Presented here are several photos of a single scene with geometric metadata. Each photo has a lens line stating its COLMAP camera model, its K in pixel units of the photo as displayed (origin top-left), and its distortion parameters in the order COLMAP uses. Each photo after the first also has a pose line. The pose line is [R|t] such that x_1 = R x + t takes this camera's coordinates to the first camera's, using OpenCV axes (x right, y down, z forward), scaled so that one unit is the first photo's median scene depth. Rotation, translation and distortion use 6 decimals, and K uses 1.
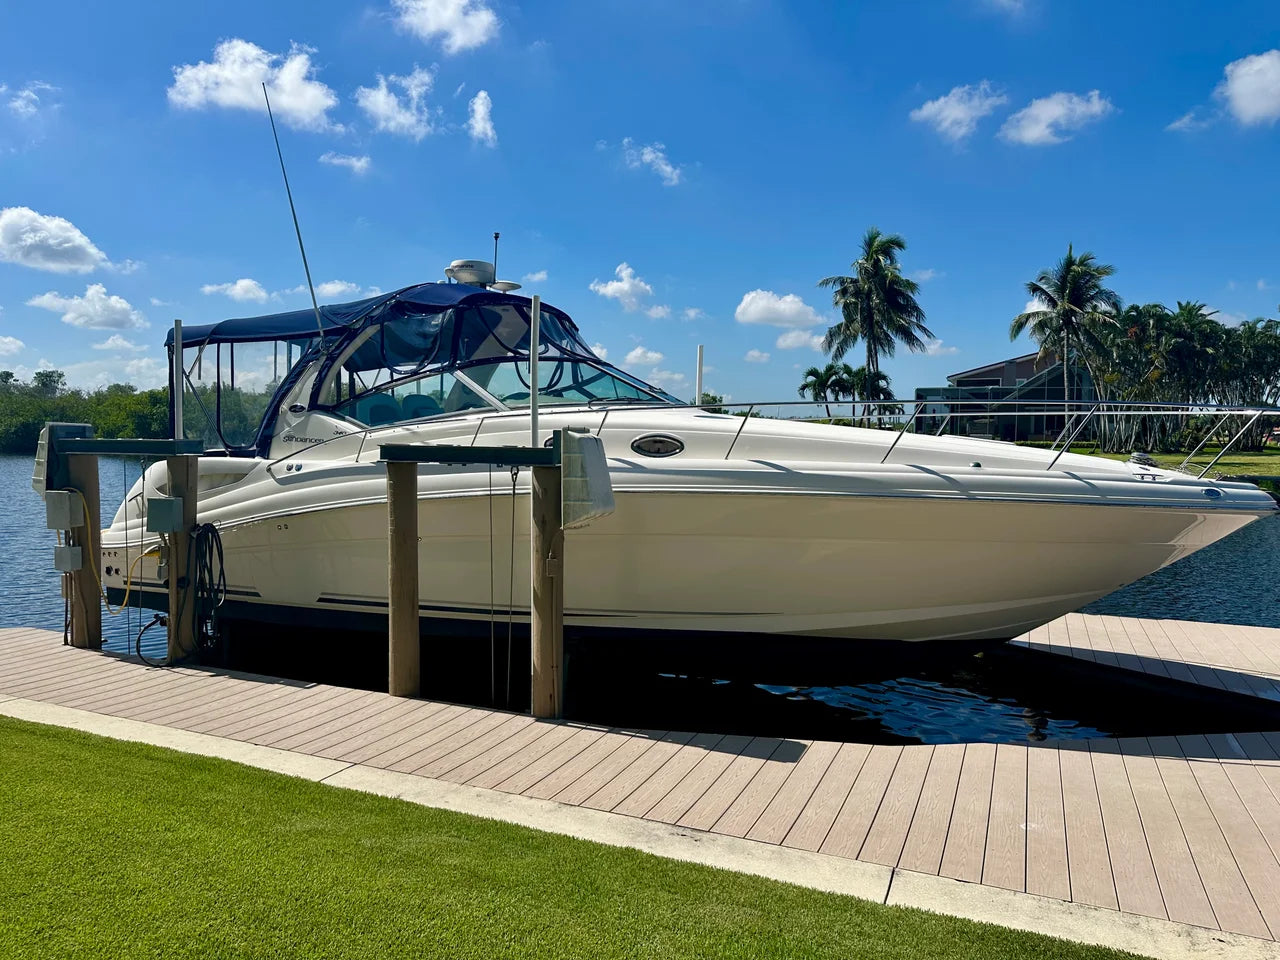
lens RADIAL K [[906.8, 0, 641.6], [0, 906.8, 475.3], [0, 0, 1]] dist [0.080304, -0.089866]
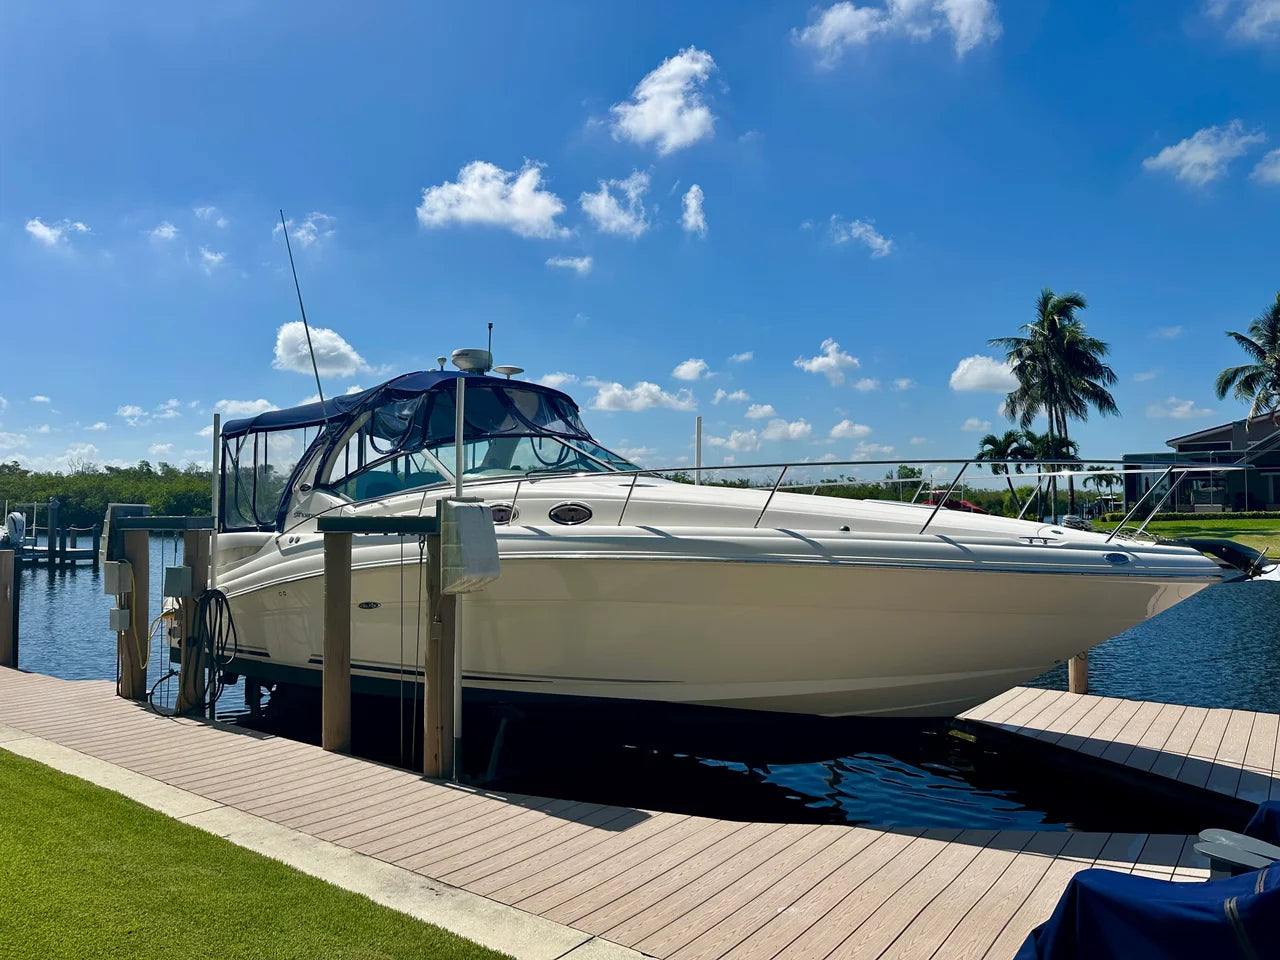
lens RADIAL K [[906.8, 0, 628.2], [0, 906.8, 470.5], [0, 0, 1]] dist [0.080304, -0.089866]
pose [[0.971300, -0.025537, -0.236483, 0.353266], [0.004052, 0.995852, -0.090899, 0.013069], [0.237824, 0.087332, 0.967374, 0.007792]]
